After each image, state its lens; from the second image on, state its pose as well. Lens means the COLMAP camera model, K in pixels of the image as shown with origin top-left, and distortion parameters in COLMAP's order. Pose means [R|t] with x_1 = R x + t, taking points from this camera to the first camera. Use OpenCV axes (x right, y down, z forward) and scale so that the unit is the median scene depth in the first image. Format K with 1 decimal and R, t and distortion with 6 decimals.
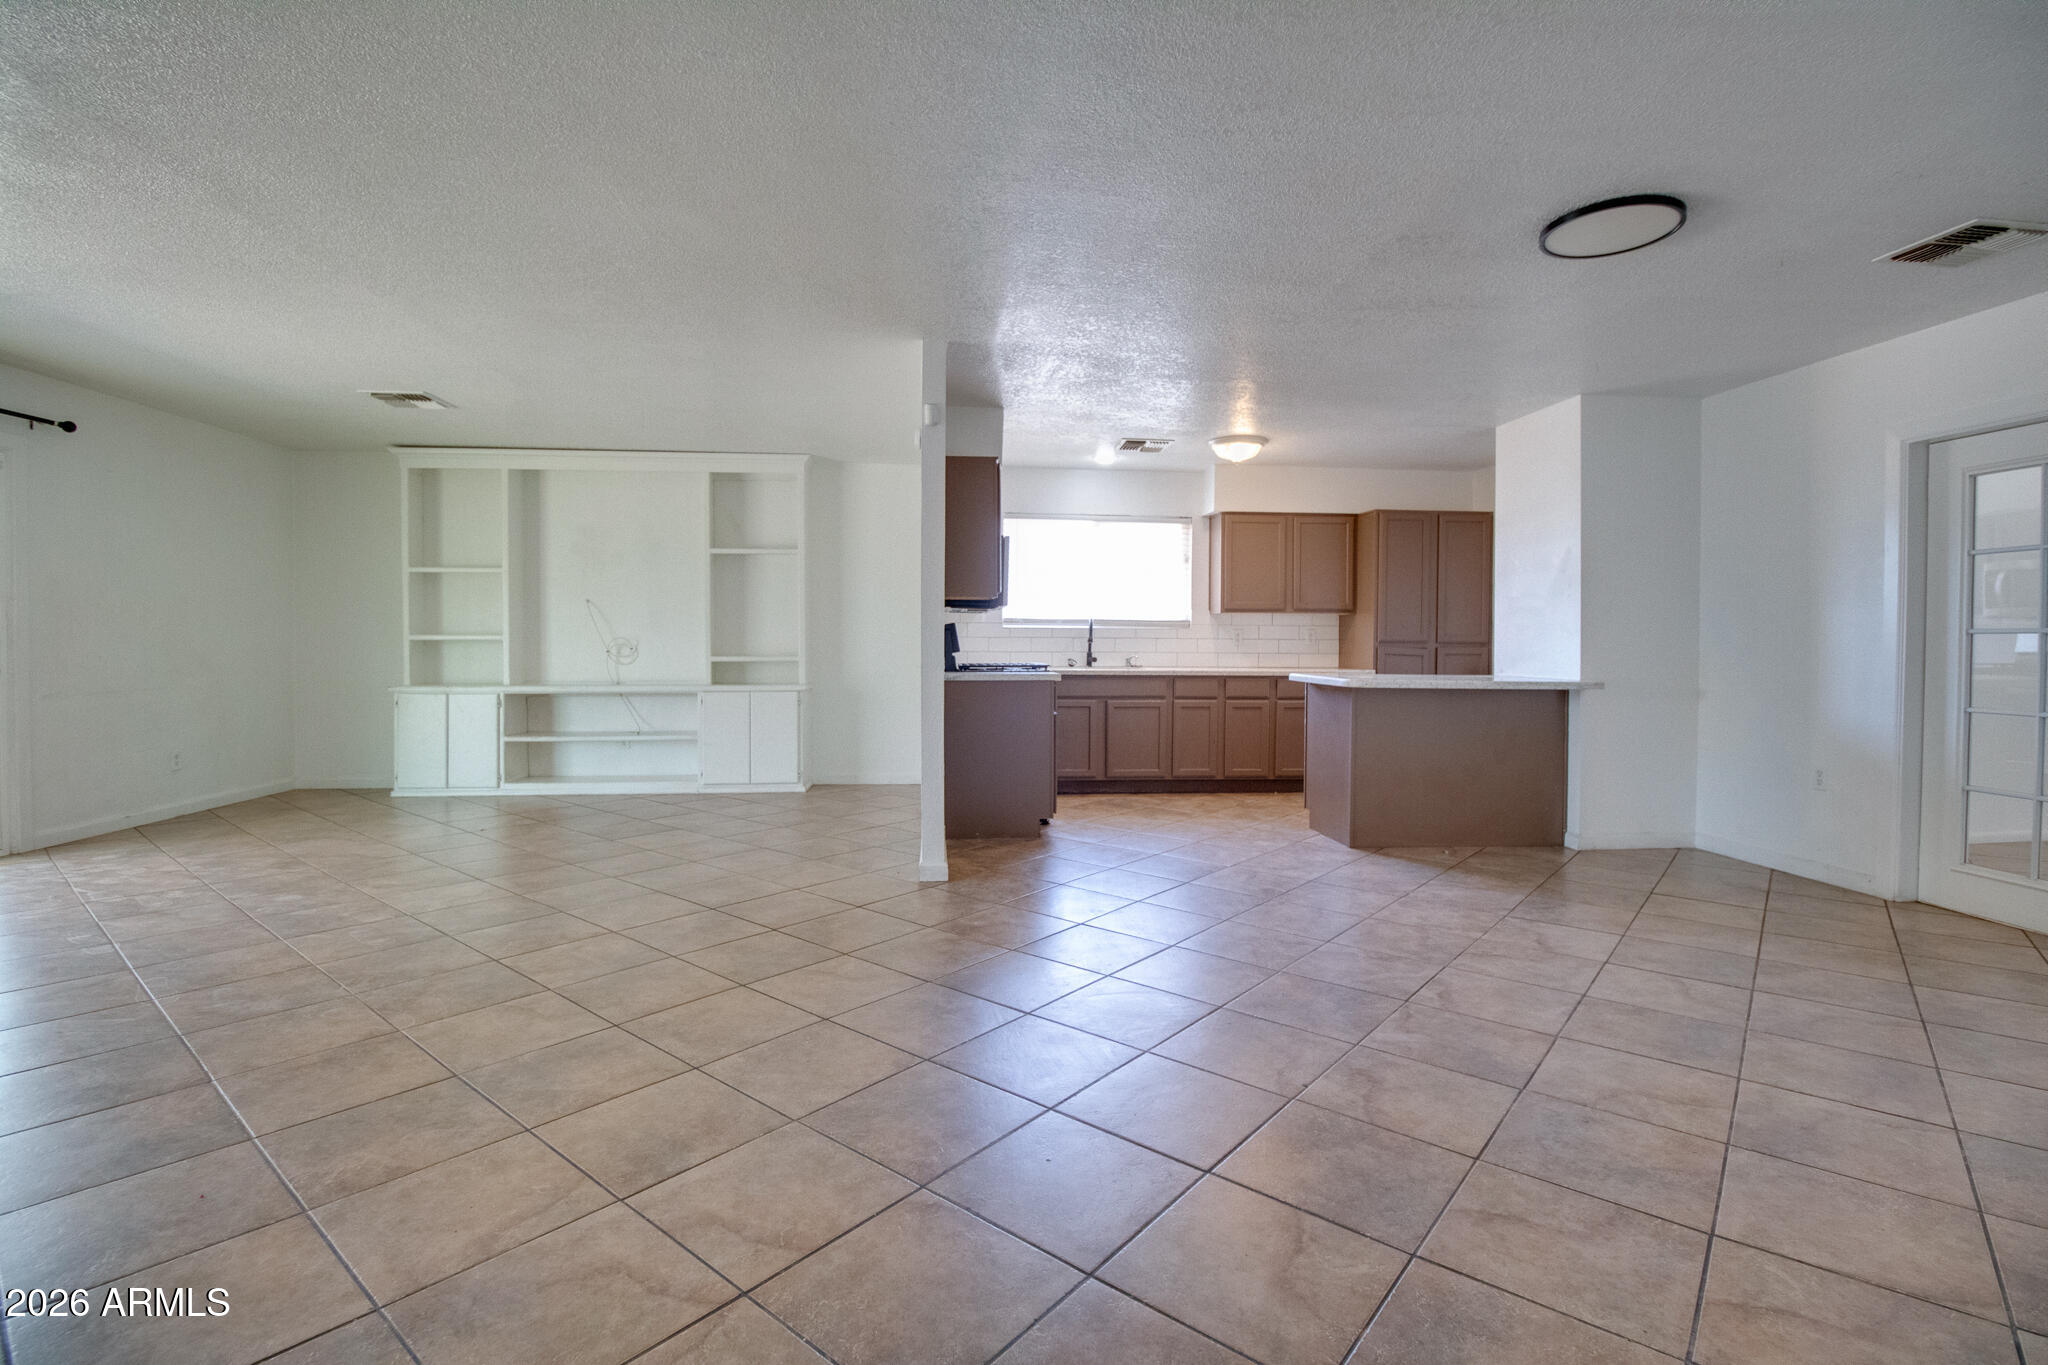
lens RADIAL K [[948.7, 0, 1027.2], [0, 948.7, 663.1], [0, 0, 1]] dist [-0.001576, -0.012930]
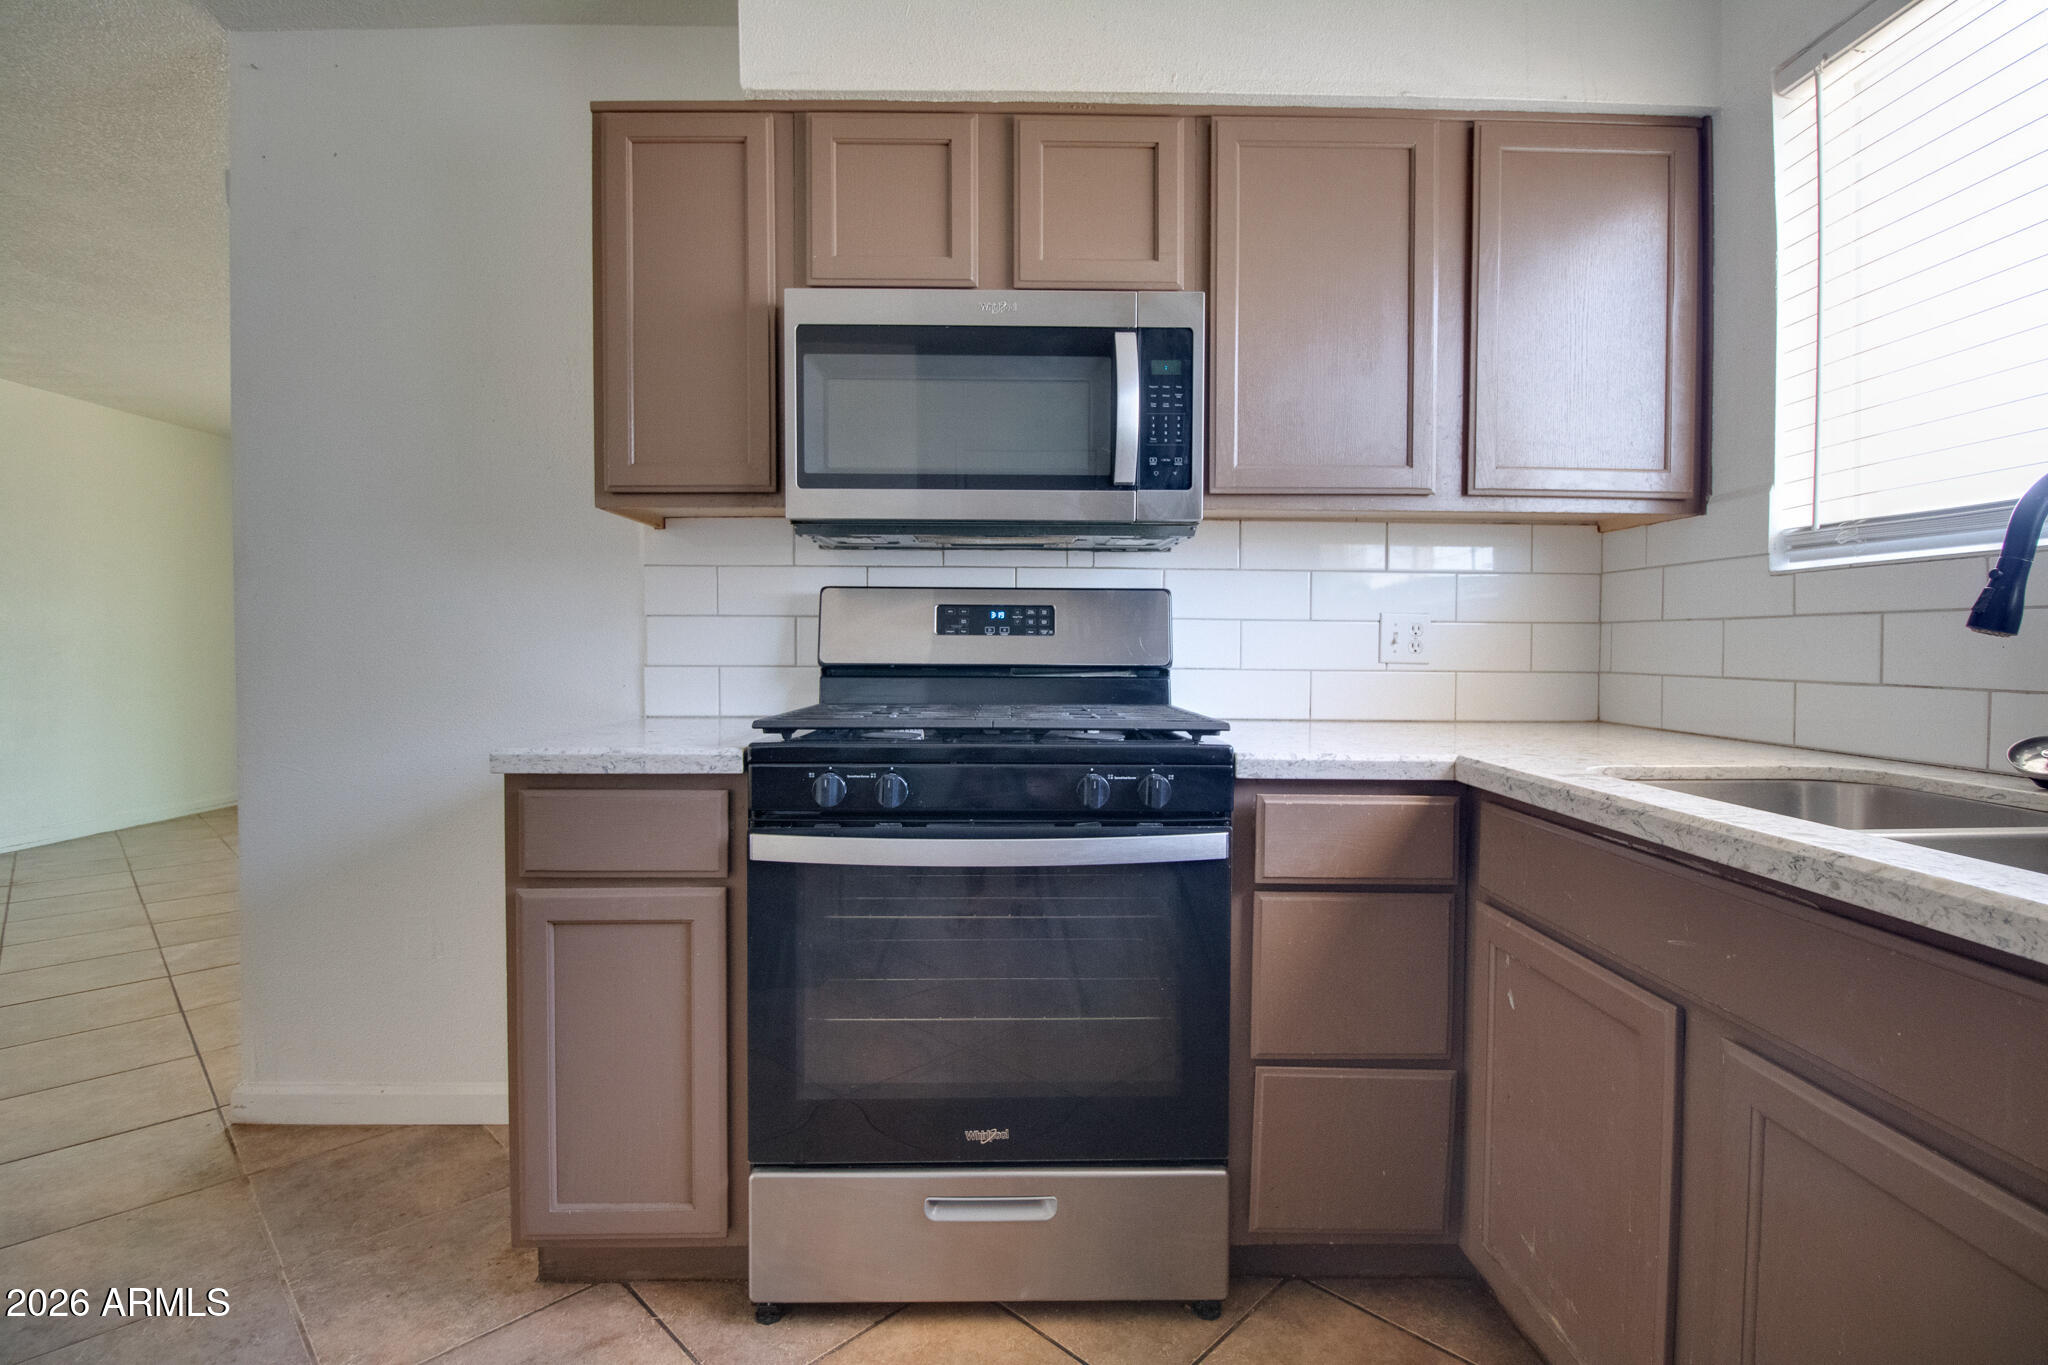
lens RADIAL K [[948.7, 0, 1027.2], [0, 948.7, 663.1], [0, 0, 1]] dist [-0.001576, -0.012930]
pose [[-0.078062, 0.011573, -0.996881, 0.230142], [-0.021653, 0.999677, 0.013301, -0.016108], [0.996713, 0.022624, -0.077786, 0.899815]]
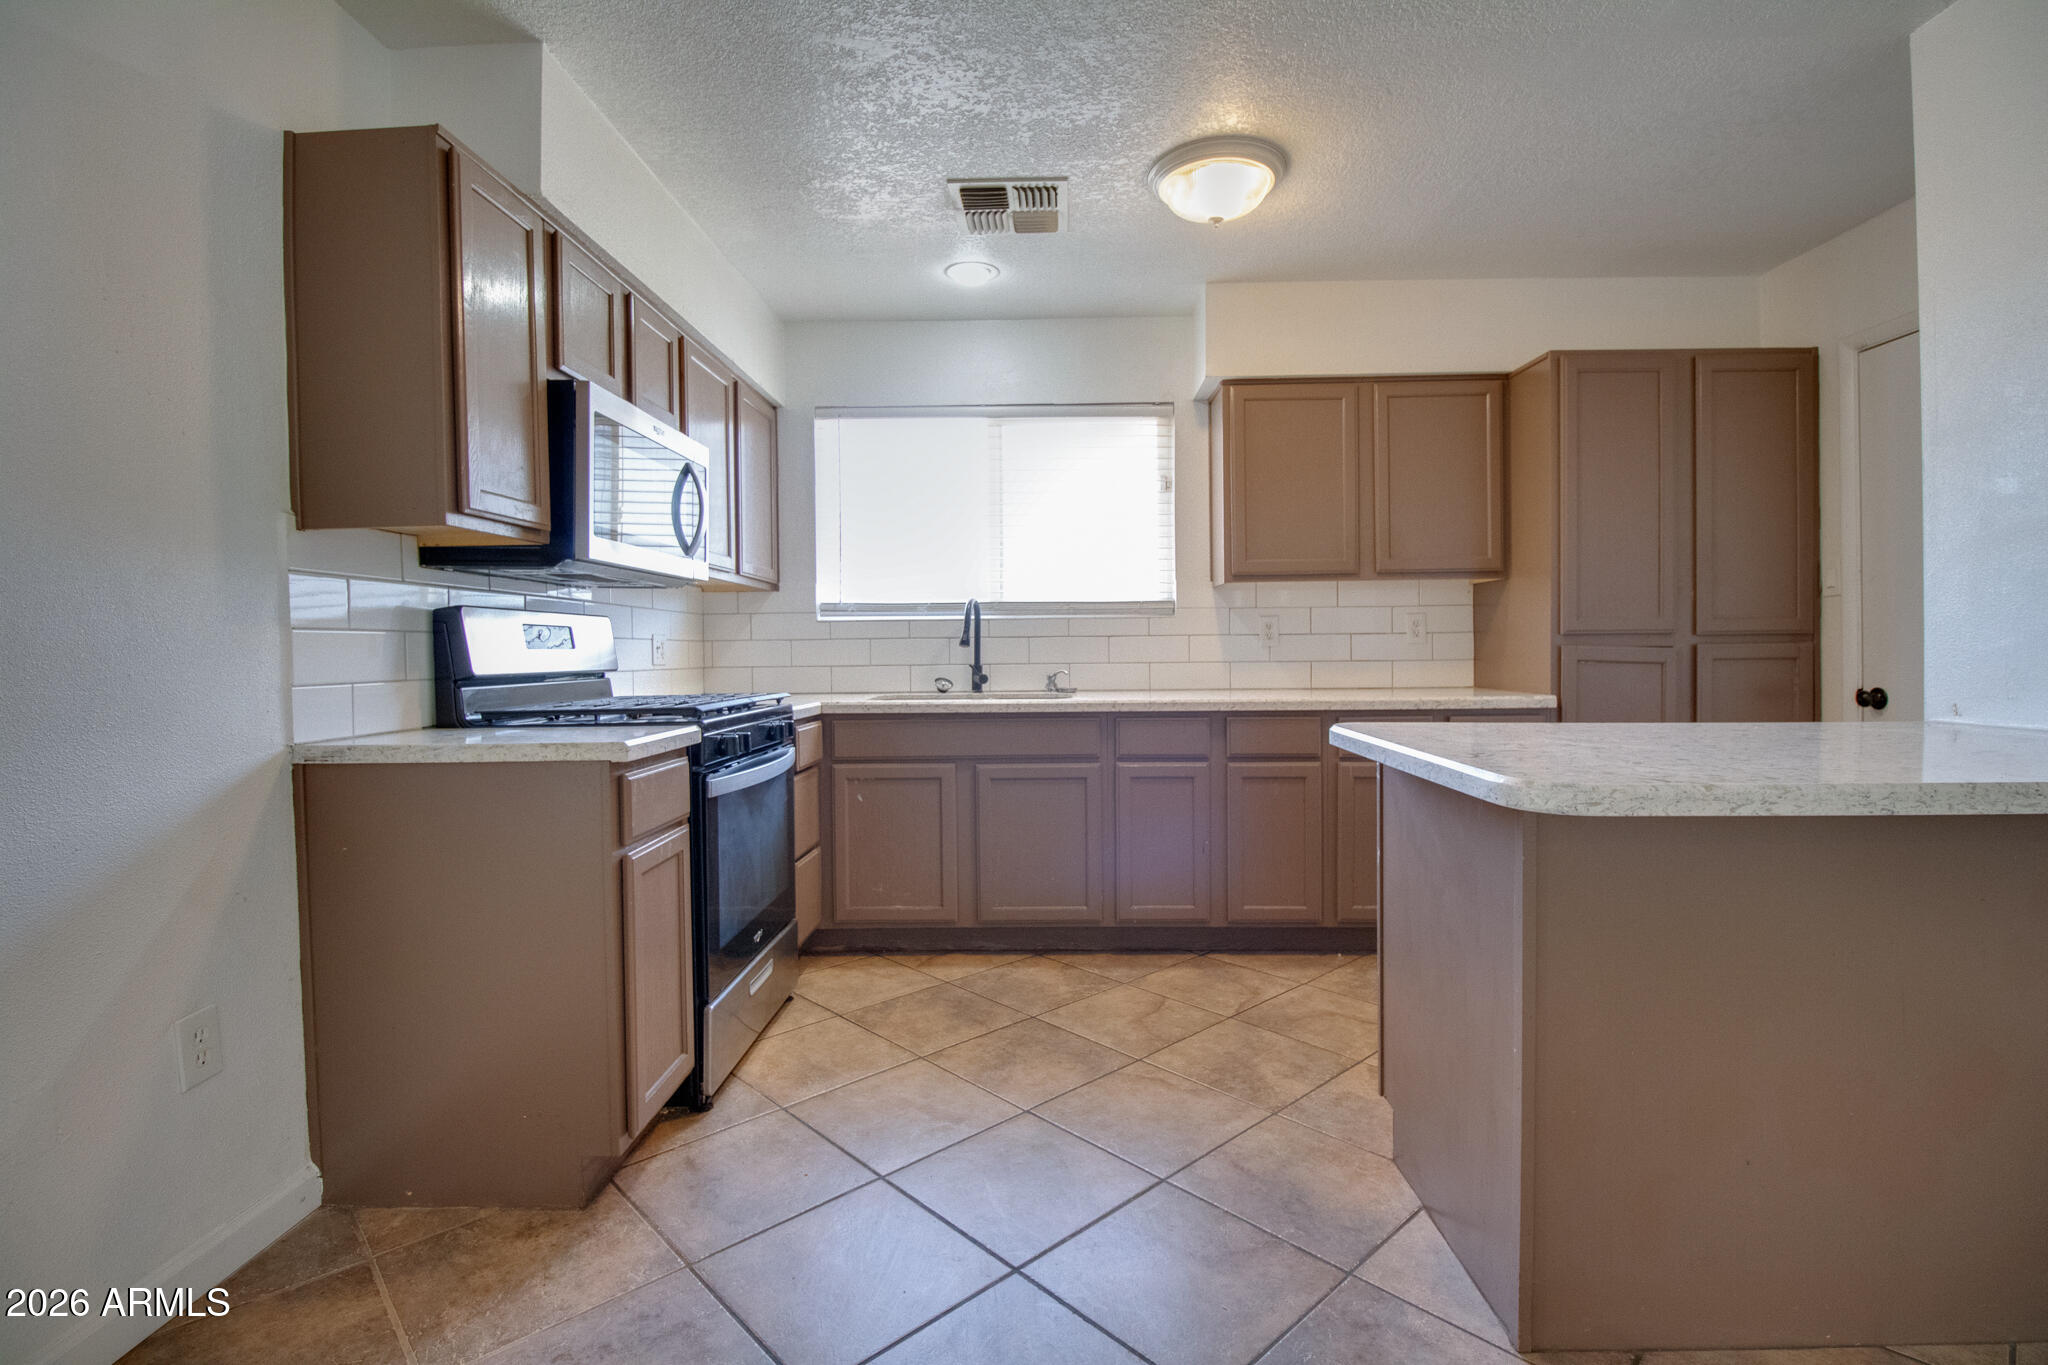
lens RADIAL K [[948.7, 0, 1027.2], [0, 948.7, 663.1], [0, 0, 1]] dist [-0.001576, -0.012930]
pose [[0.991839, -0.014868, -0.126628, 0.171849], [0.014526, 0.999888, -0.003628, -0.010722], [0.126667, 0.001759, 0.991944, 0.515839]]
